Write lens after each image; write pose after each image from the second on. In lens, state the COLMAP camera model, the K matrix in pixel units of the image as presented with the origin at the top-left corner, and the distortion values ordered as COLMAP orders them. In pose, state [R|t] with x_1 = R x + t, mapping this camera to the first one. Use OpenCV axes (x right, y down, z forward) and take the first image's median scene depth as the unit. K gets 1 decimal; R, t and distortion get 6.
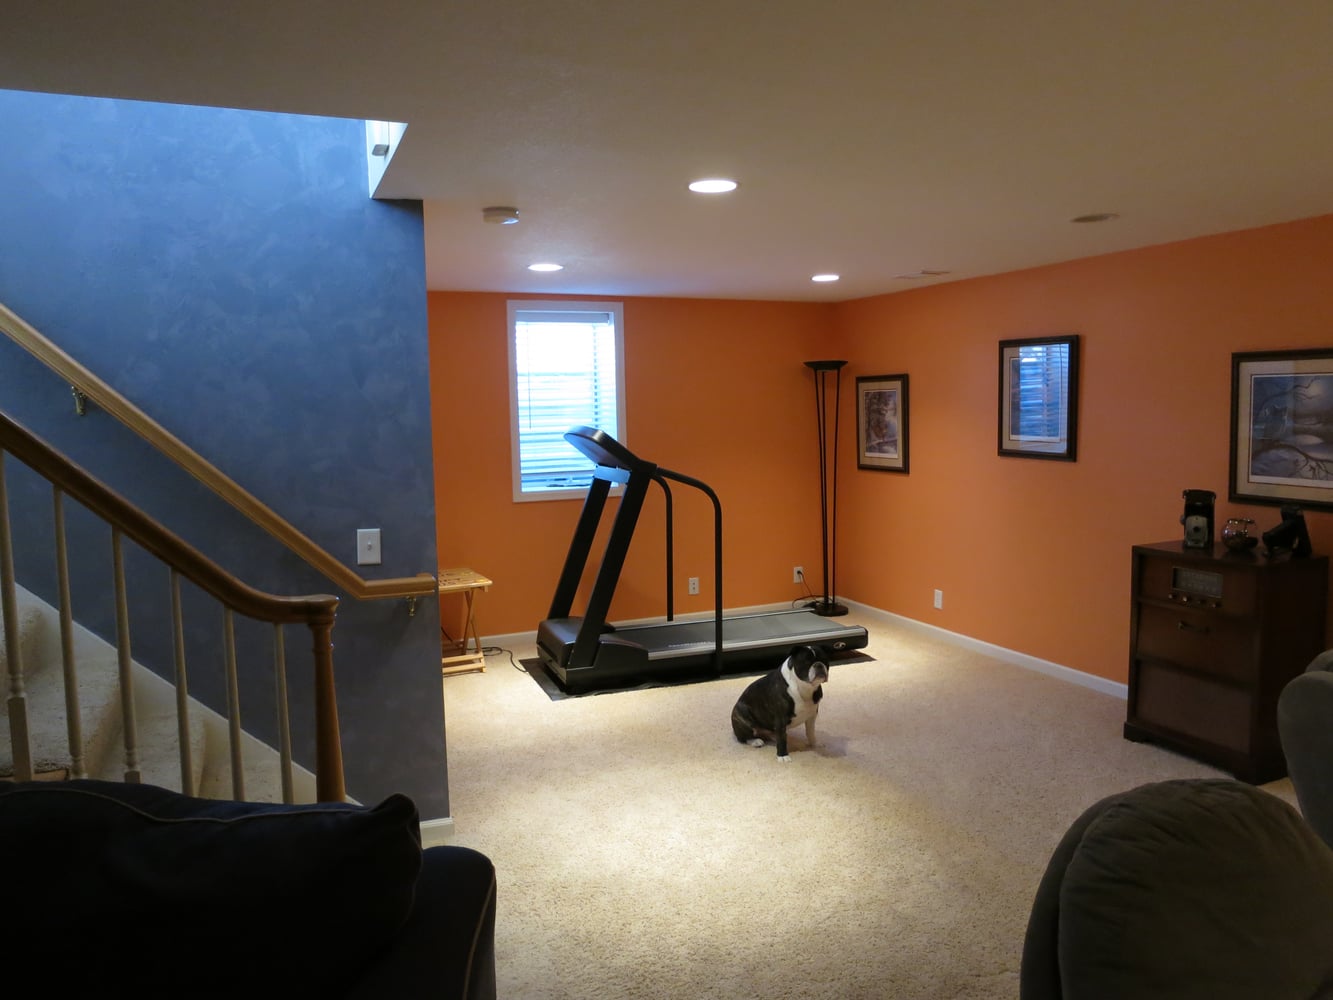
lens RADIAL K [[1029.5, 0, 666.5], [0, 1029.5, 500.0], [0, 0, 1]] dist [-0.016160, -0.001420]
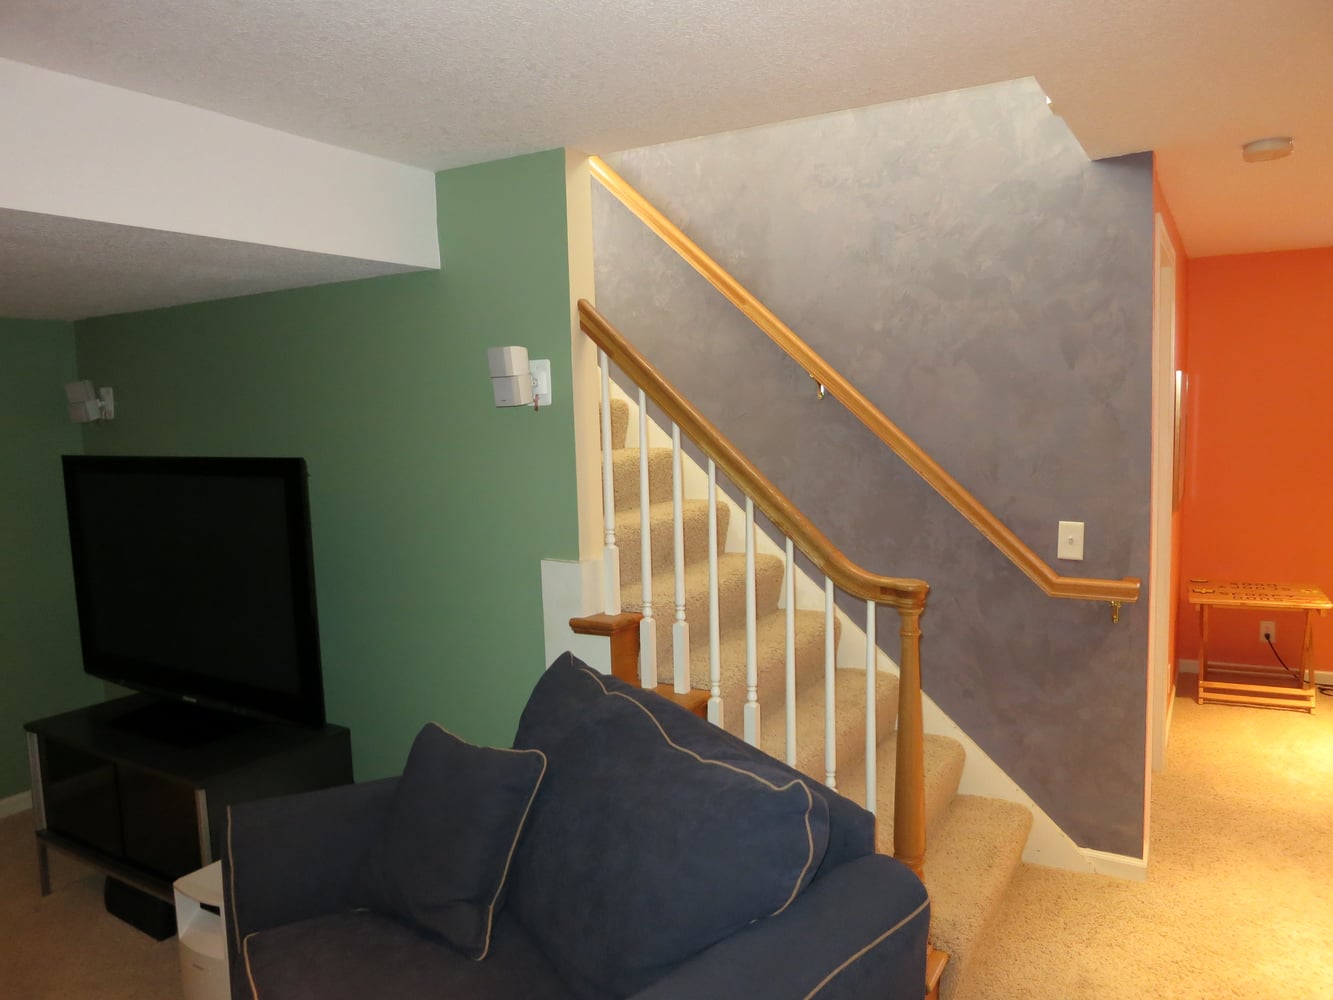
lens RADIAL K [[1029.5, 0, 666.5], [0, 1029.5, 500.0], [0, 0, 1]] dist [-0.016160, -0.001420]
pose [[0.570174, 0.079017, -0.817715, 0.264502], [-0.060342, 0.996703, 0.054238, -0.020144], [0.819305, 0.018417, 0.573063, 0.176779]]
